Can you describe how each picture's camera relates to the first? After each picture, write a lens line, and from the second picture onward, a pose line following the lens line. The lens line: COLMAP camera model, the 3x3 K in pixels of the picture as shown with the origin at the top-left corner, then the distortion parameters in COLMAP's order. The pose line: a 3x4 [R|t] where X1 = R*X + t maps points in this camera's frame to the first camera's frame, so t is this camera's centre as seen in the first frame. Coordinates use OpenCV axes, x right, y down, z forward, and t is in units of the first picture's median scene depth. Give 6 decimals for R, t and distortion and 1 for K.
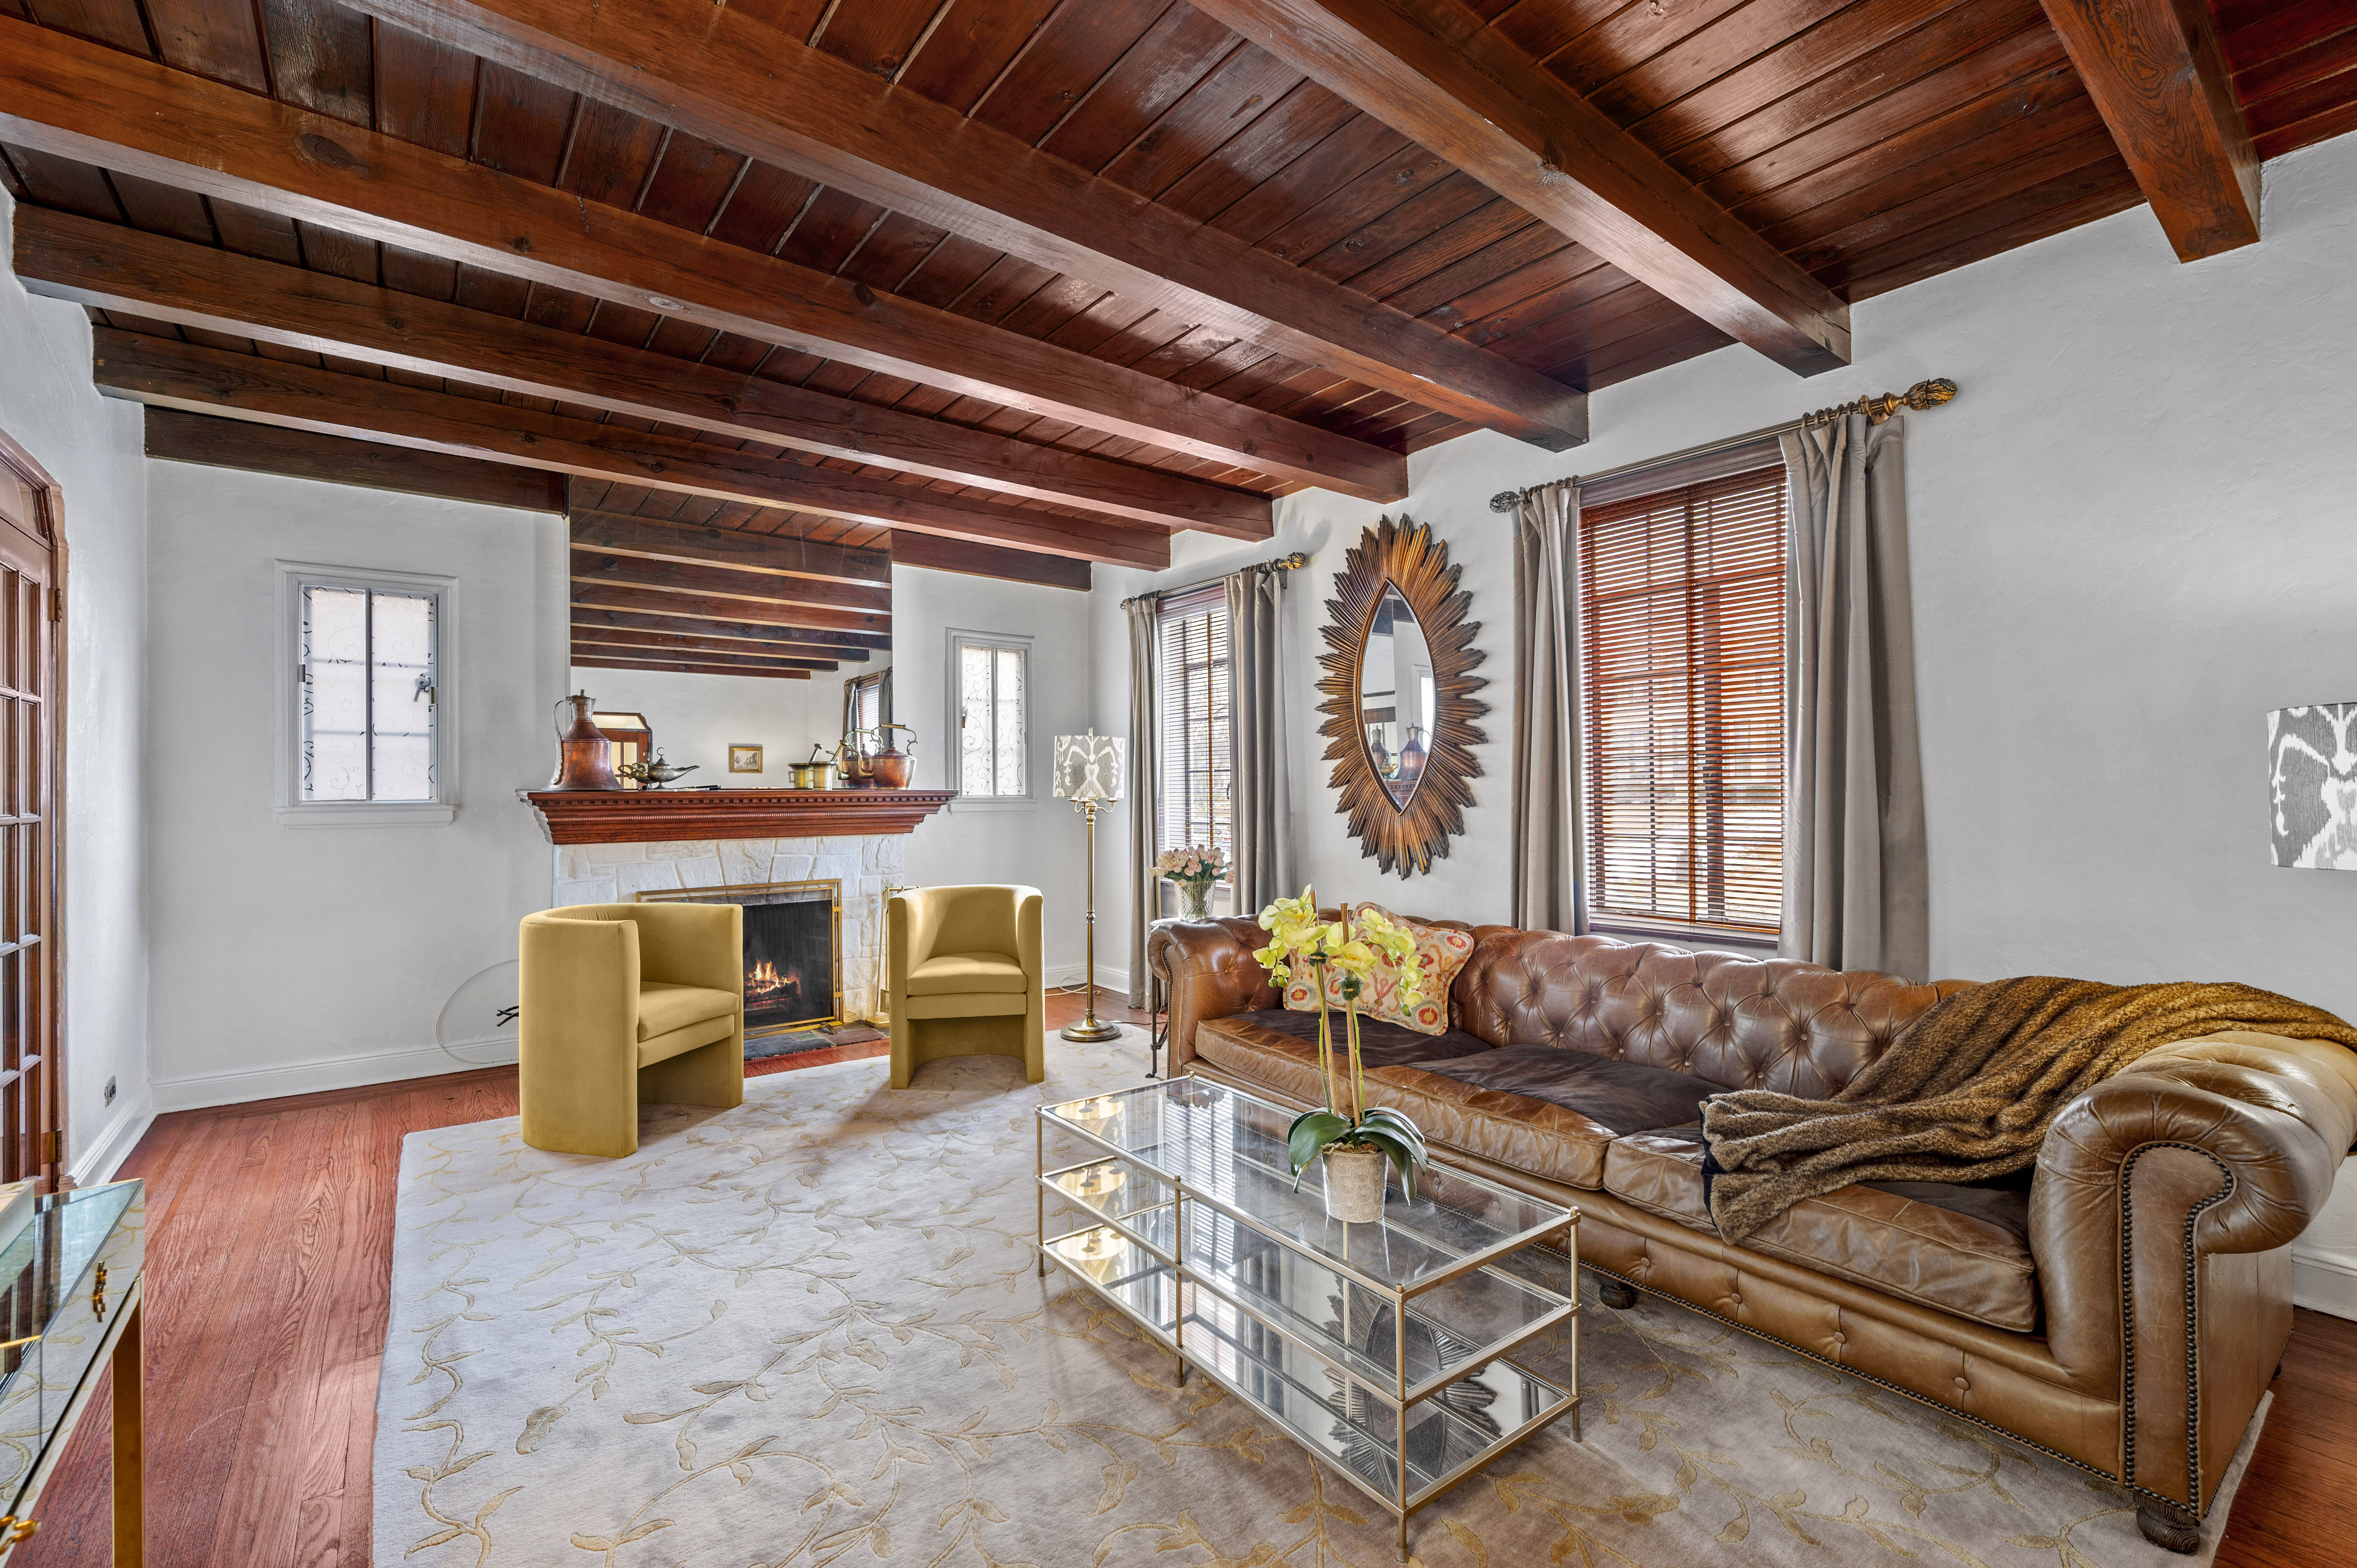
lens RADIAL K [[1007.3, 0, 1174.2], [0, 1007.3, 786.3], [0, 0, 1]] dist [0.000332, 0.000182]
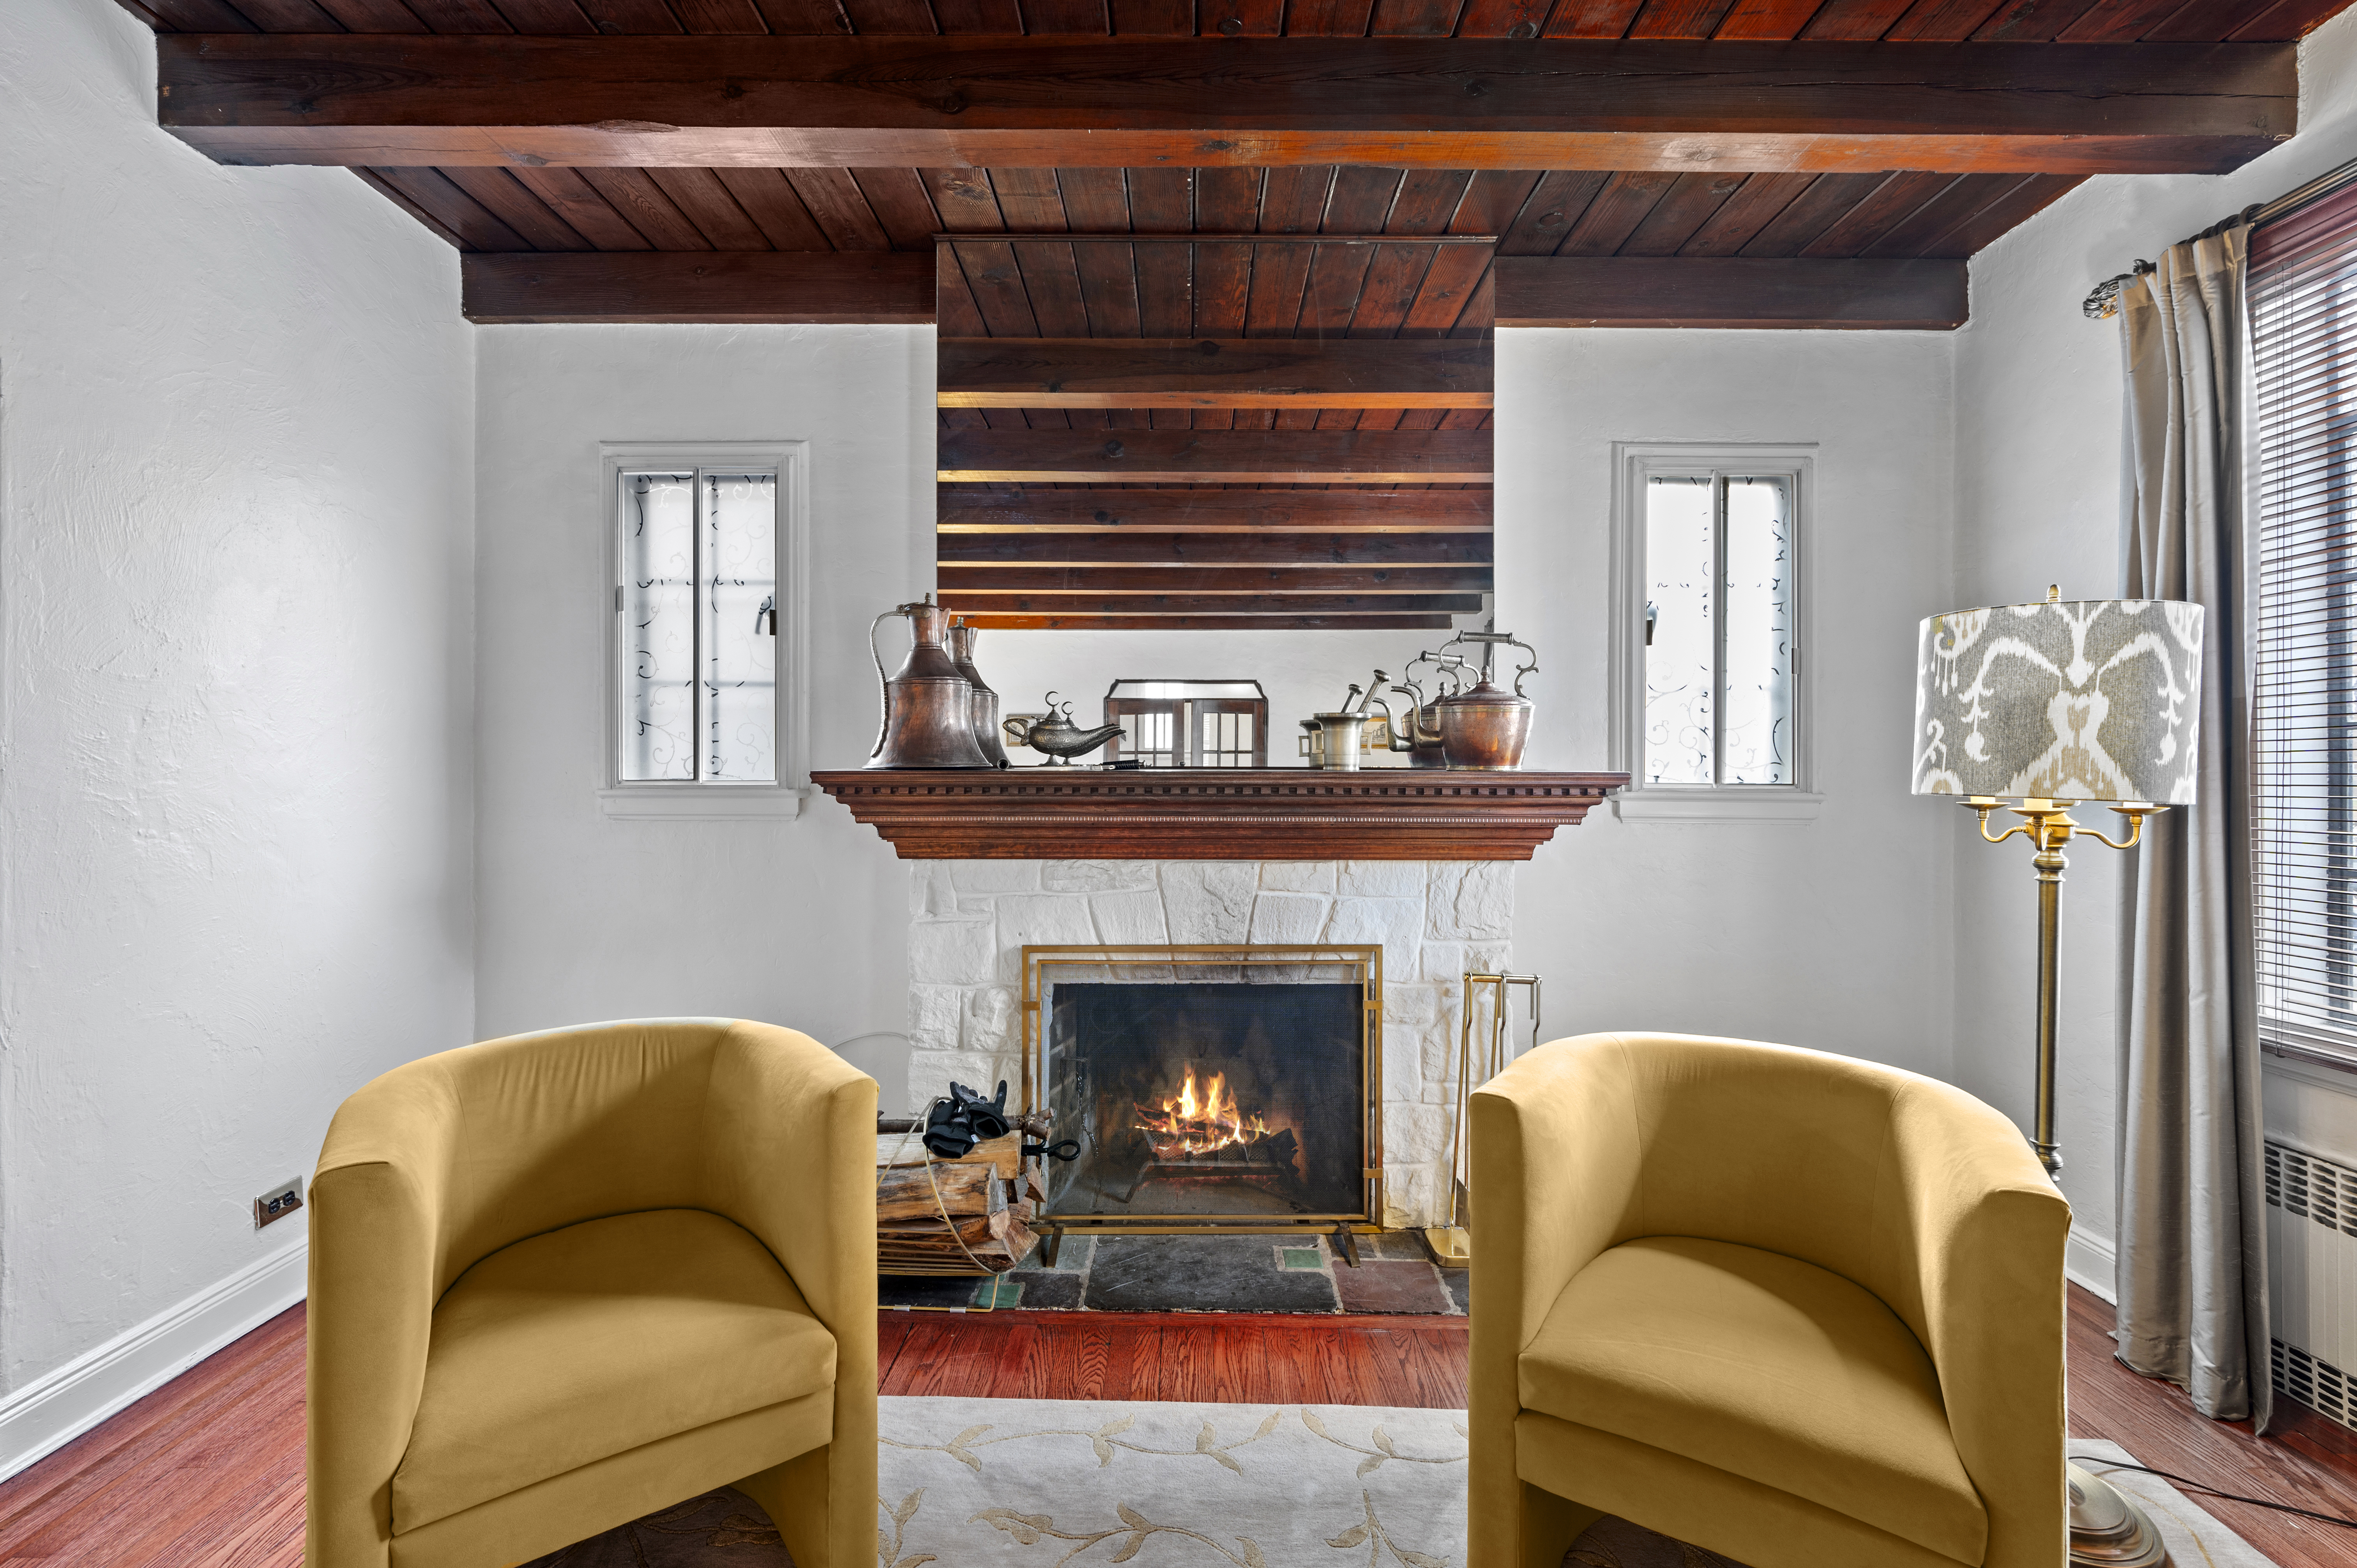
lens RADIAL K [[1007.3, 0, 1172.7], [0, 1007.3, 777.6], [0, 0, 1]] dist [0.000332, 0.000182]
pose [[0.785556, 0.011246, -0.618688, -0.105933], [-0.004671, 0.999914, 0.012244, 0.001638], [0.618772, -0.006728, 0.785542, 0.567608]]
